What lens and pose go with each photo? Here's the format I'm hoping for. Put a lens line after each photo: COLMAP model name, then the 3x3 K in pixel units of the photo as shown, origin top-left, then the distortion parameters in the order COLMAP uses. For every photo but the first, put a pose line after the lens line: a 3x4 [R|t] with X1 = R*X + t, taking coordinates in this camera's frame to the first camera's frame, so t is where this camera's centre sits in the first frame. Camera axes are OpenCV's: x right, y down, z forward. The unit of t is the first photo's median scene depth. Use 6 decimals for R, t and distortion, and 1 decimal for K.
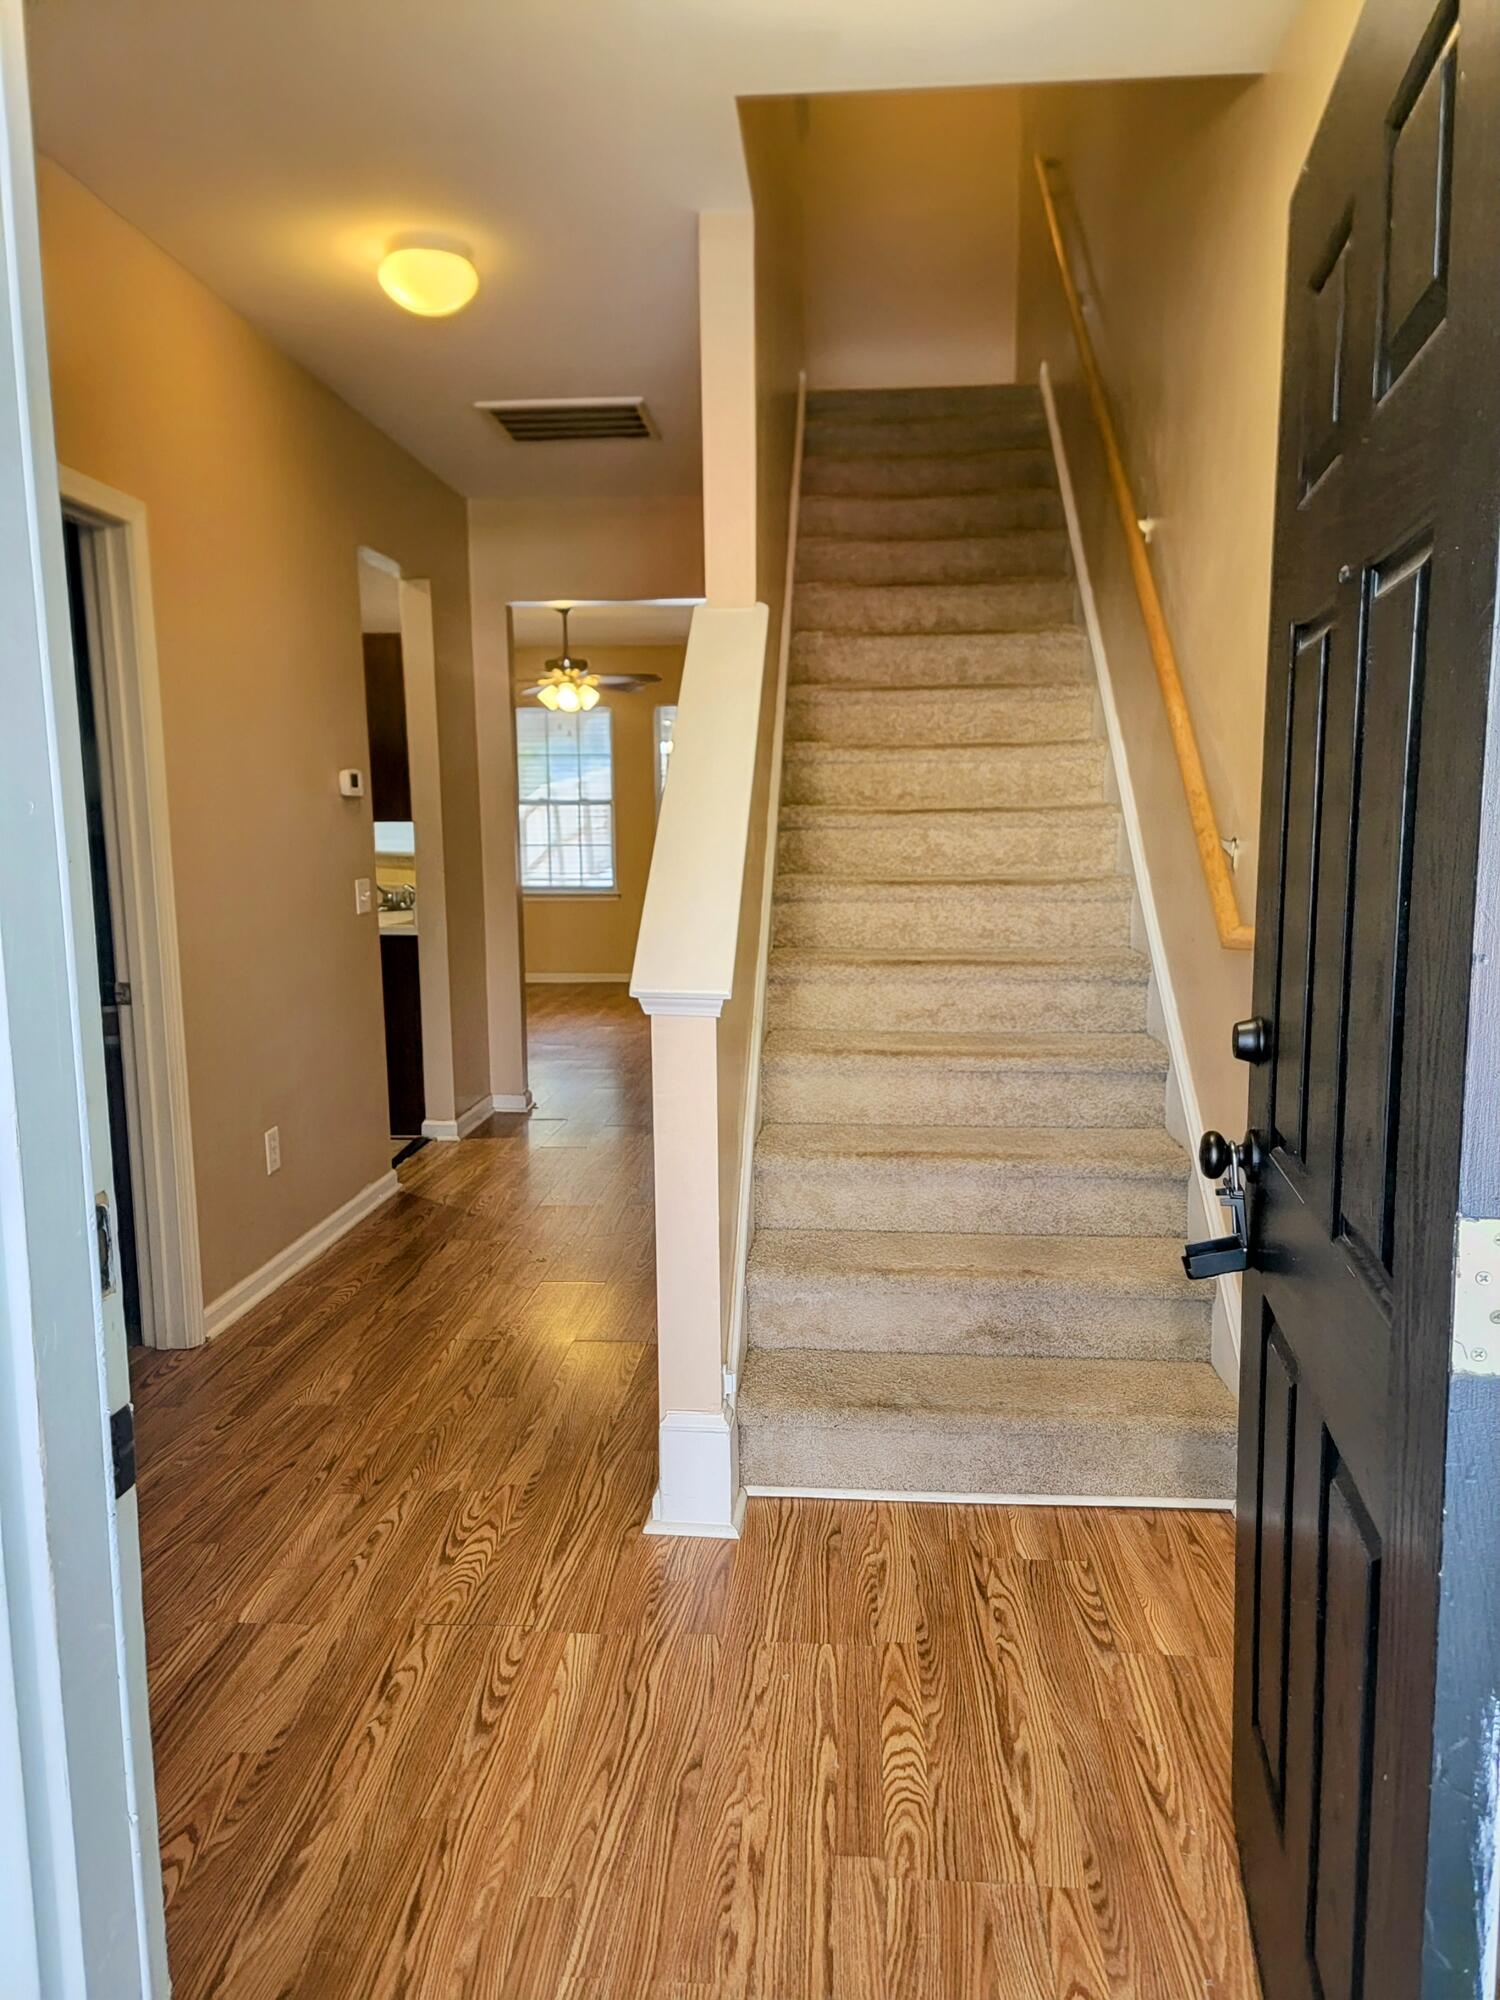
lens RADIAL K [[1346.7, 0, 750.0], [0, 1346.7, 1000.0], [0, 0, 1]] dist [0.008095, 0.000063]
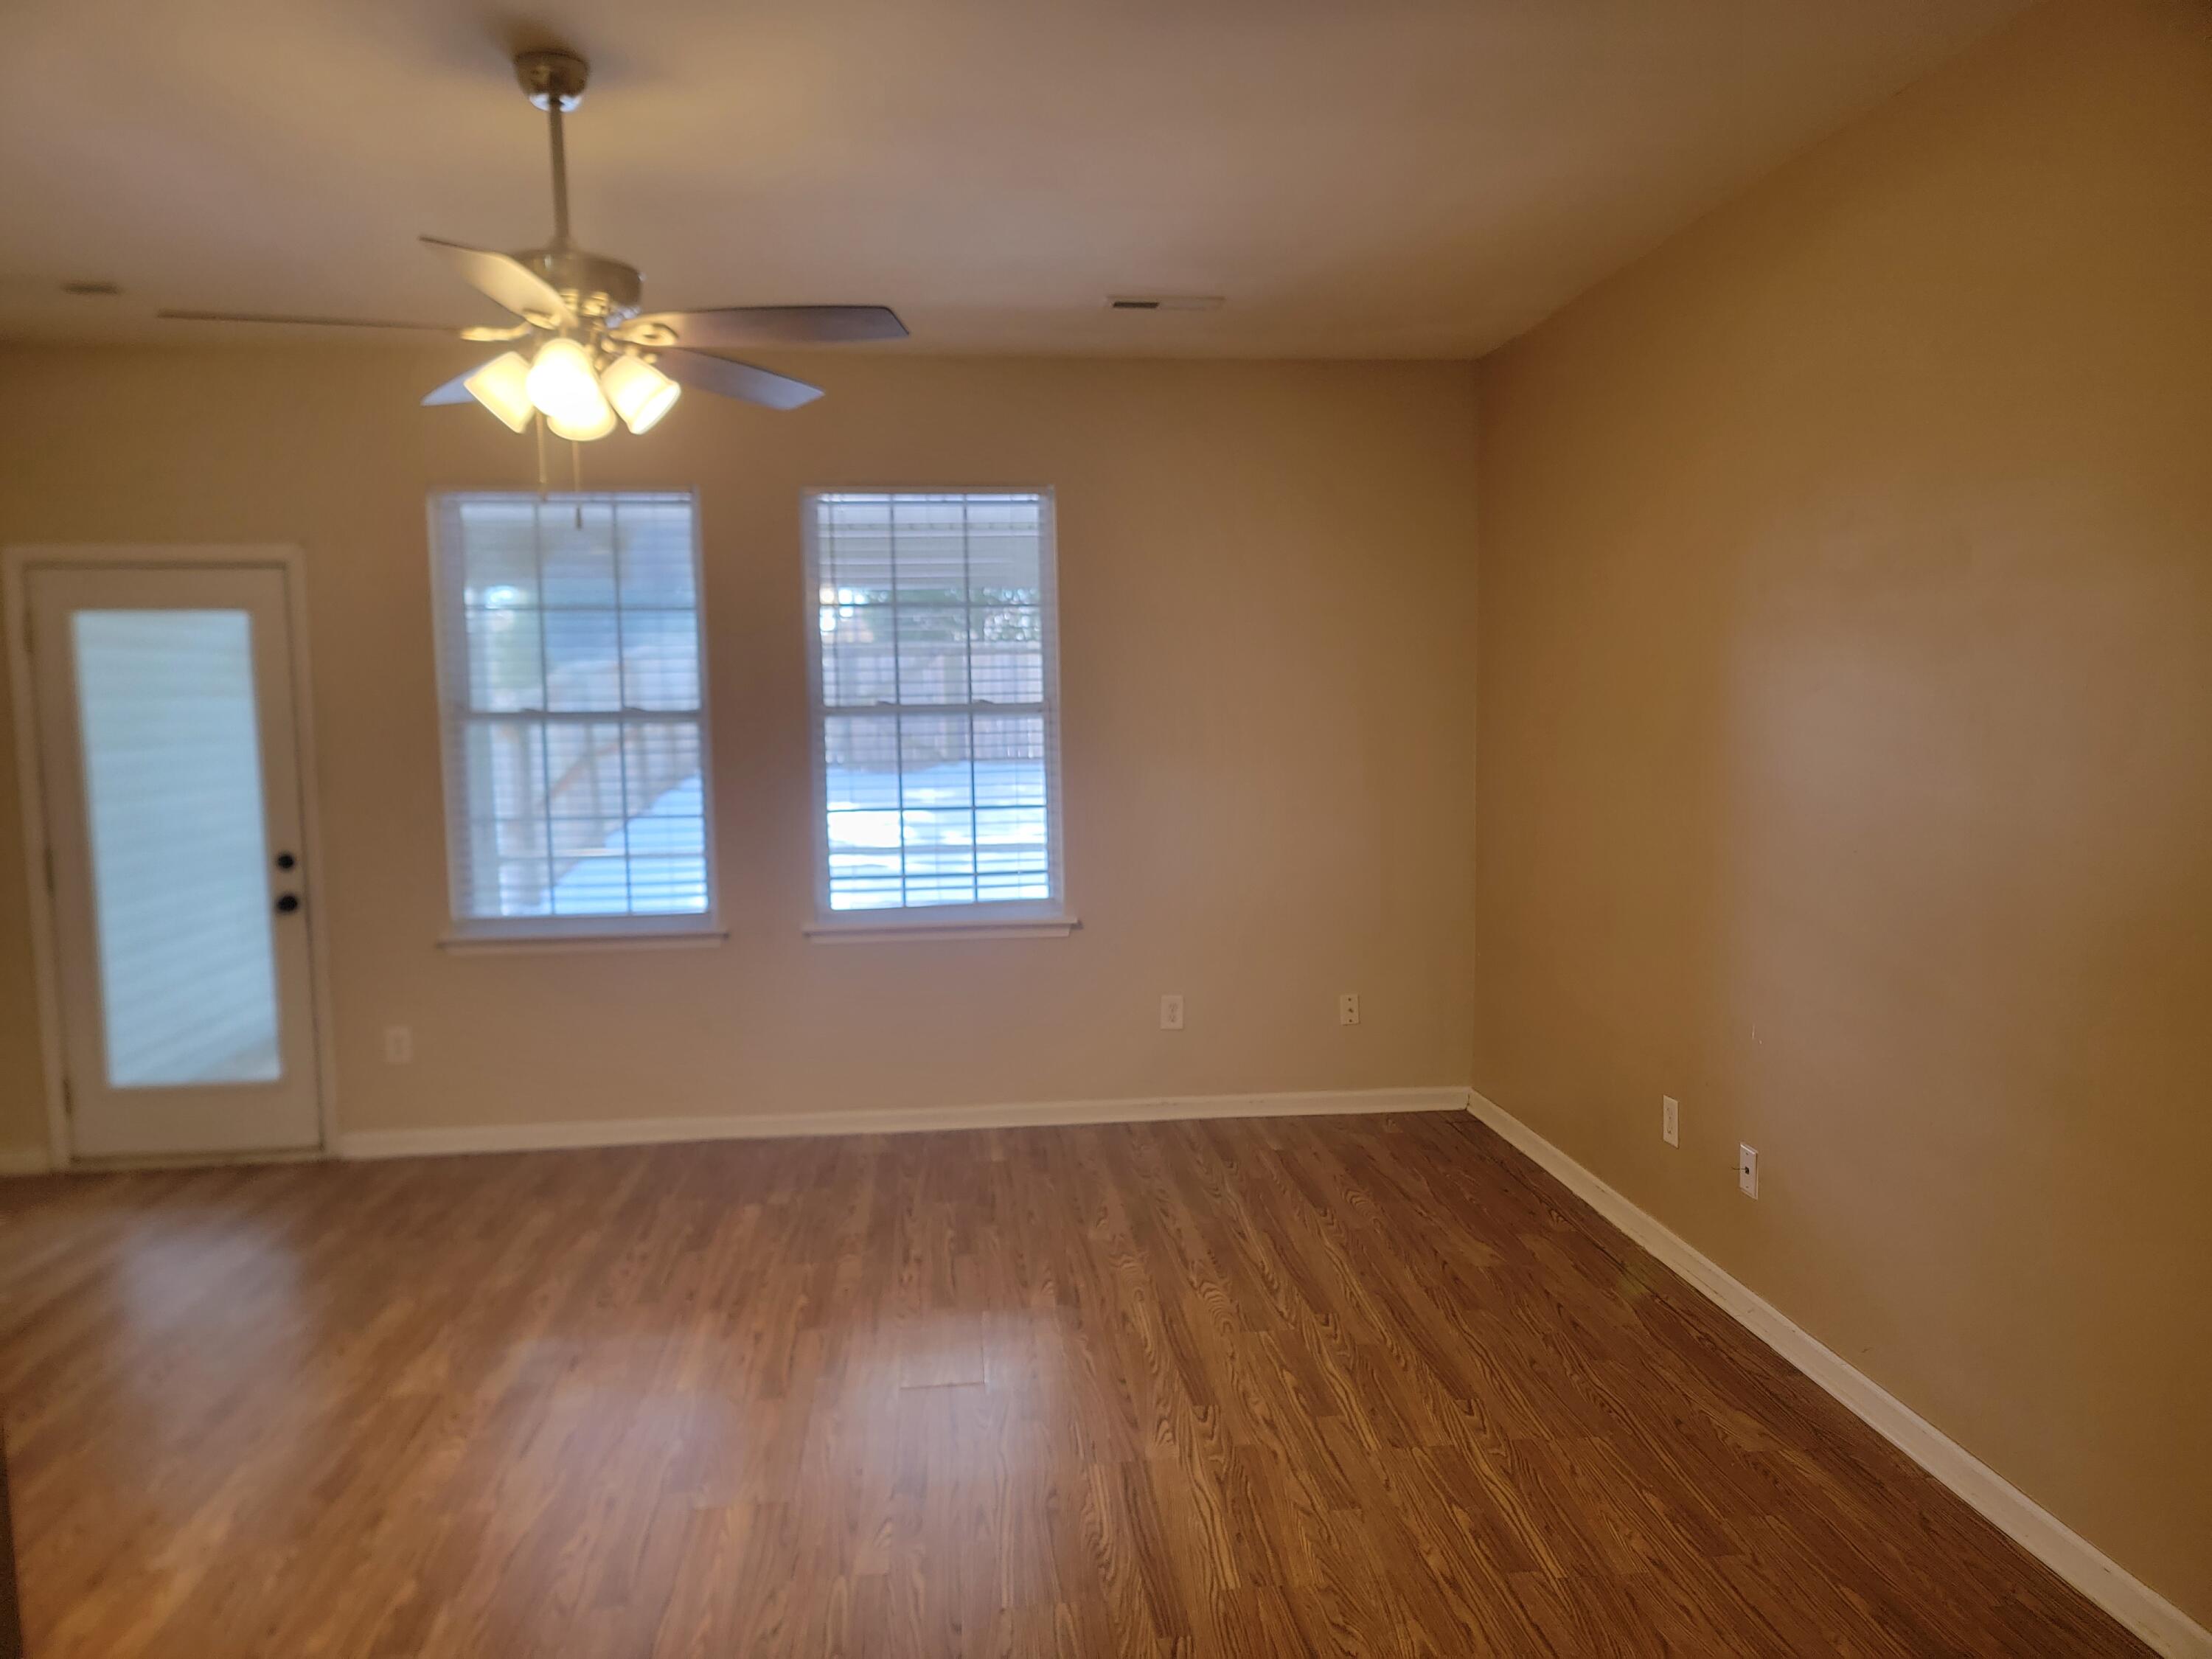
lens RADIAL K [[1554.1, 0, 1106.0], [0, 1554.1, 829.5], [0, 0, 1]] dist [0.096785, -0.084235]
pose [[0.984973, -0.022086, 0.171291, -0.061519], [0.029946, 0.998607, -0.043437, -0.084519], [-0.170093, 0.047914, 0.984262, 0.486797]]
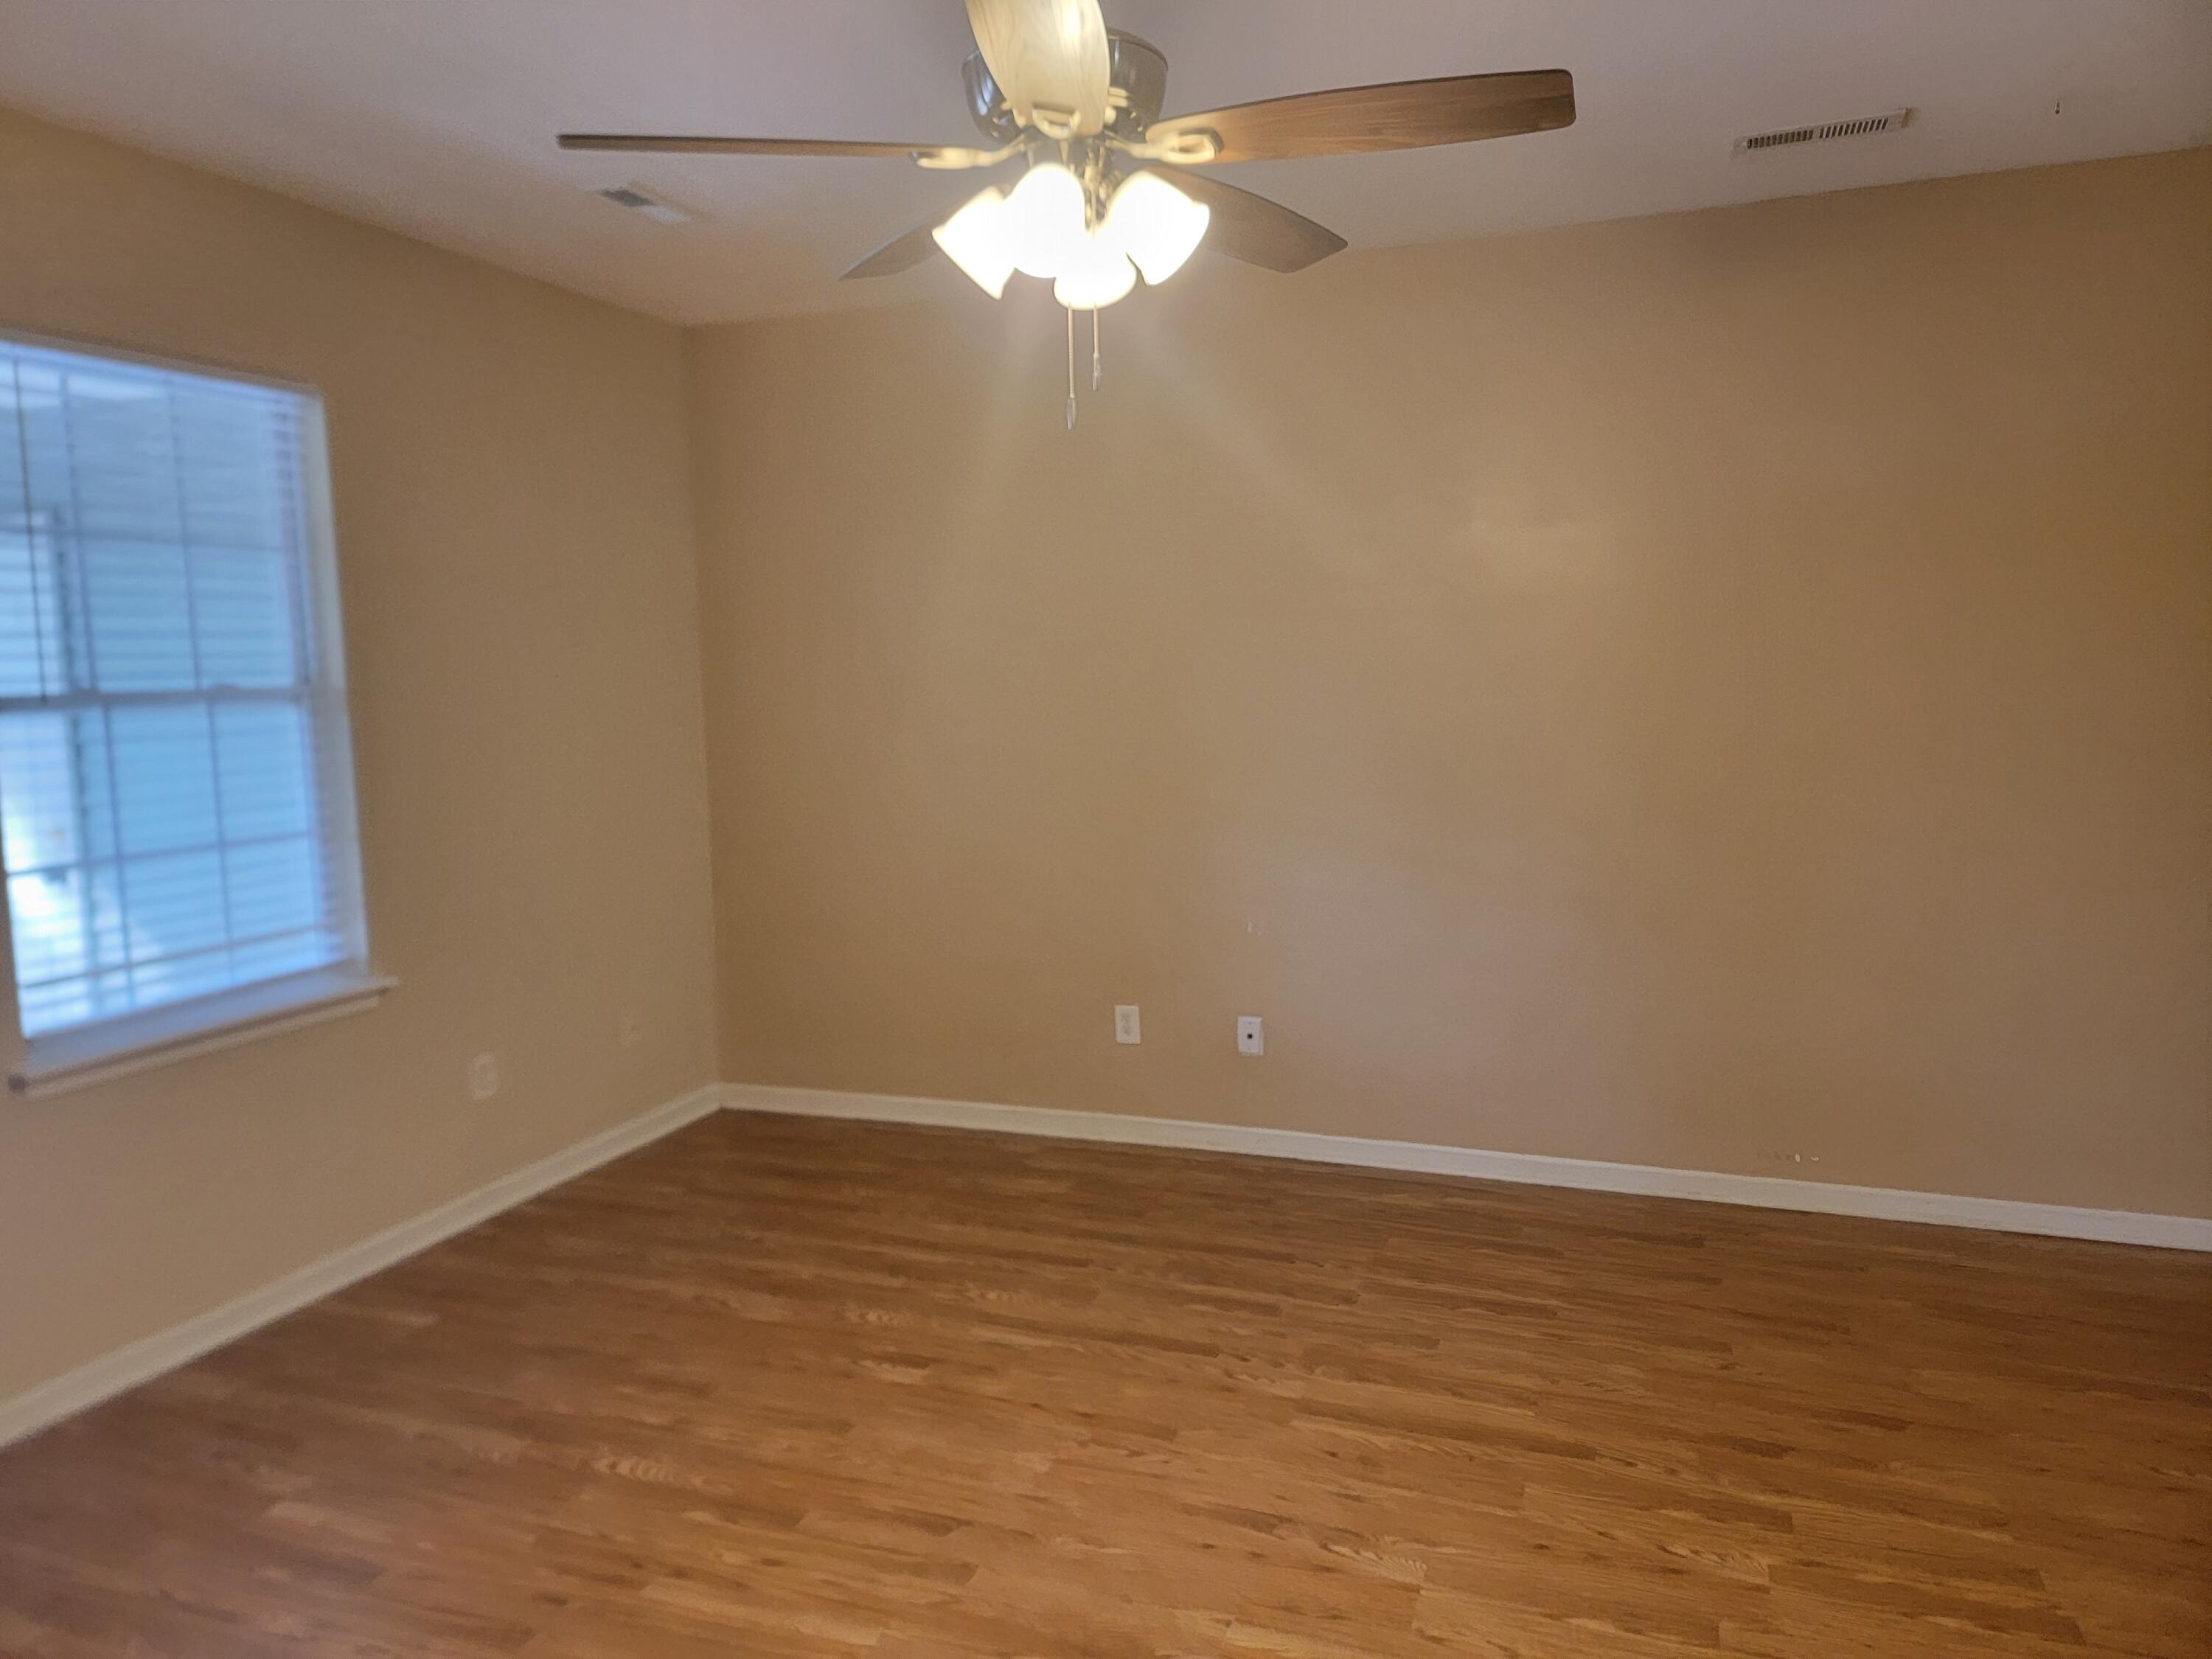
lens RADIAL K [[1554.1, 0, 1106.0], [0, 1554.1, 829.5], [0, 0, 1]] dist [0.096785, -0.084235]
pose [[0.271379, -0.104905, 0.956738, -0.284067], [0.139738, 0.987804, 0.068675, -0.113900], [-0.952274, 0.115056, 0.282729, 0.700895]]
